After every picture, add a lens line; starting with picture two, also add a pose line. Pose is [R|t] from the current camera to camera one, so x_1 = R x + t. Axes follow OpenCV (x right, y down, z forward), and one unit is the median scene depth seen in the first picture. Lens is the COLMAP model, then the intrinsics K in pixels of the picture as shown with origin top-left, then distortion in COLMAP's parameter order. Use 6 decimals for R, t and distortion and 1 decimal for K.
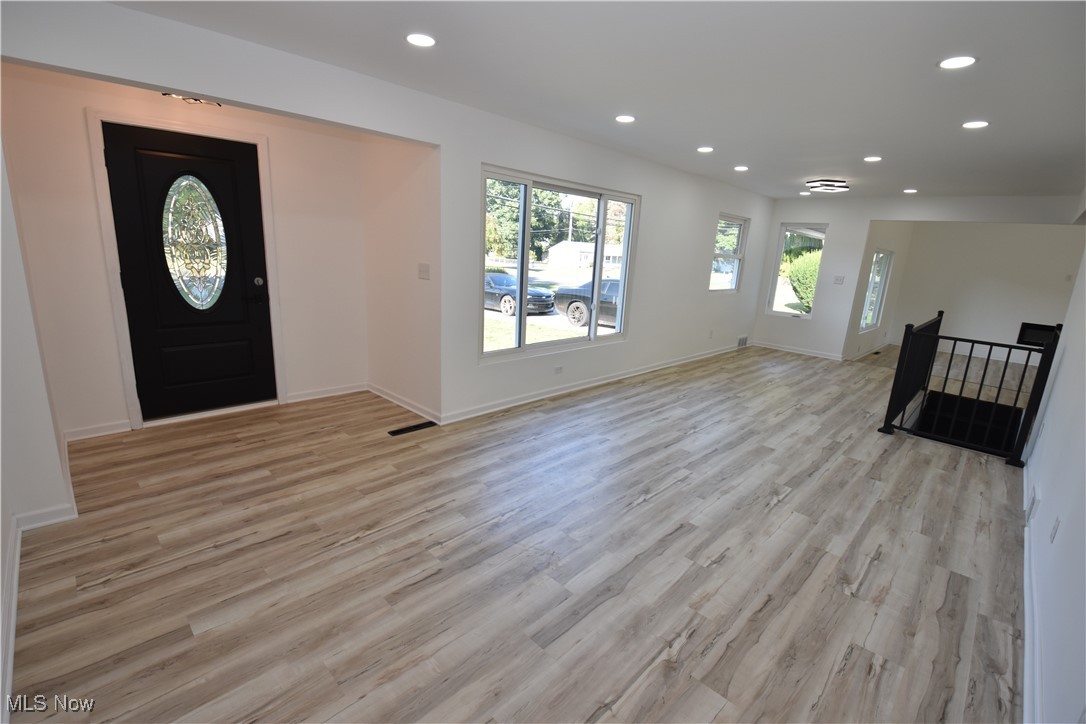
lens RADIAL K [[476.1, 0, 539.0], [0, 476.1, 357.7], [0, 0, 1]] dist [-0.012491, -0.002170]
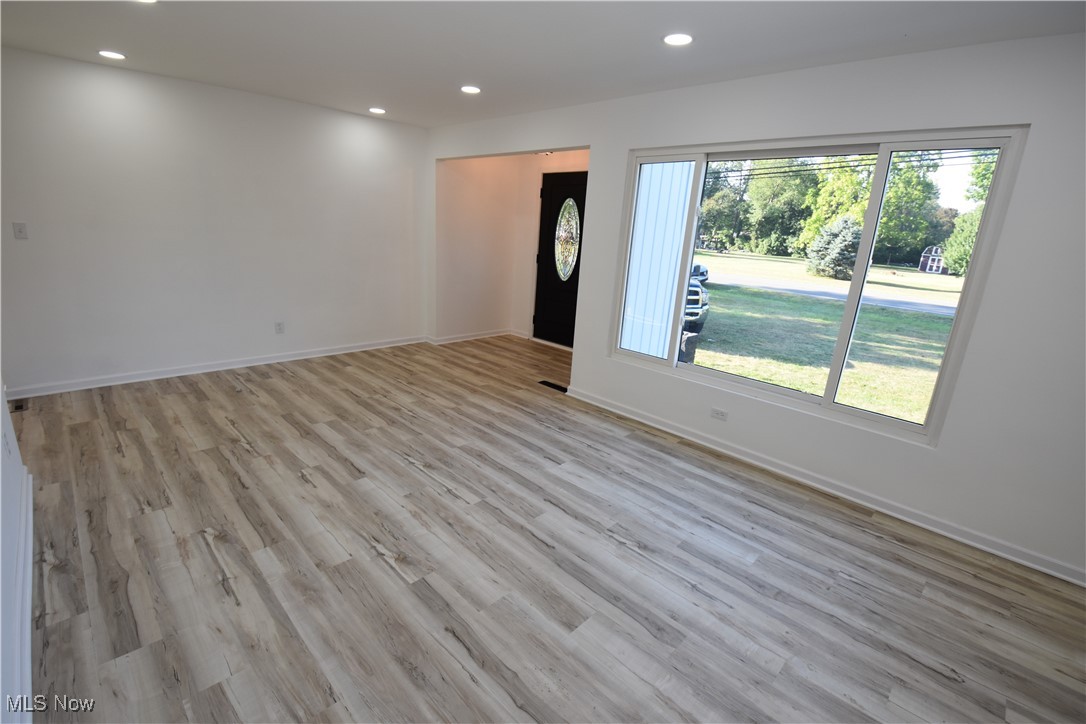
lens RADIAL K [[476.1, 0, 543.5], [0, 476.1, 358.1], [0, 0, 1]] dist [-0.012491, -0.002170]
pose [[0.022118, 0.215056, -0.976351, 1.070538], [-0.286007, 0.937136, 0.199939, -0.181873], [0.957972, 0.274821, 0.082235, 1.013471]]
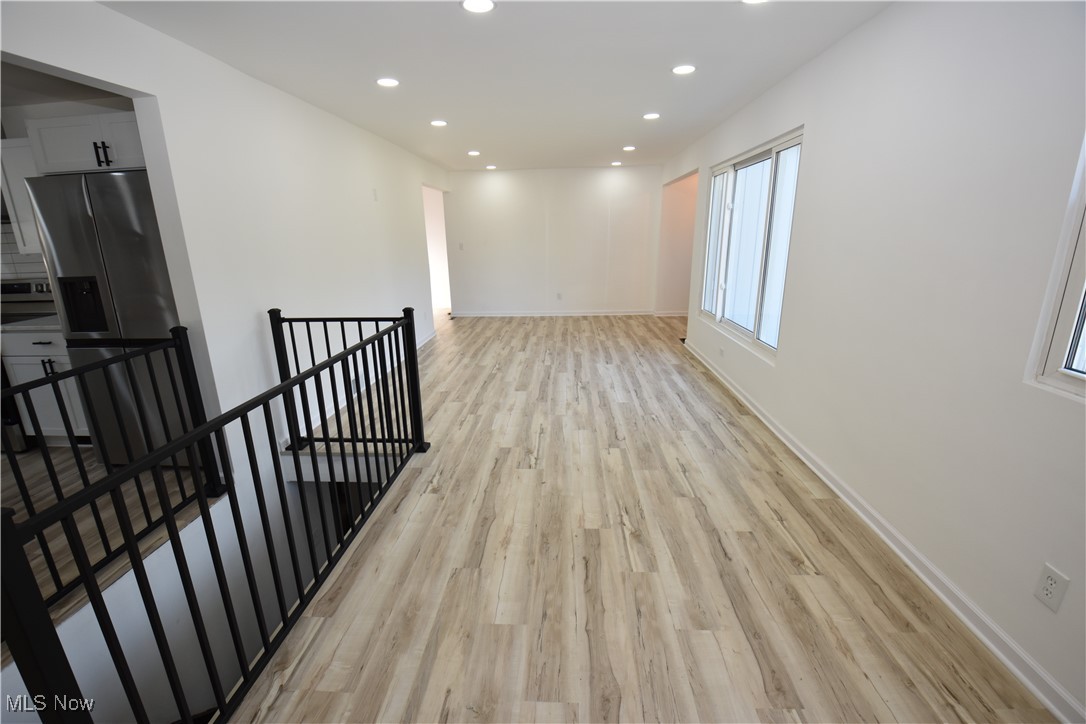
lens RADIAL K [[476.1, 0, 539.6], [0, 476.1, 371.1], [0, 0, 1]] dist [-0.012491, -0.002170]
pose [[-0.743635, 0.153479, -0.650732, 1.452941], [-0.163936, 0.901726, 0.400018, -0.407650], [0.648176, 0.404146, -0.645394, 2.124937]]
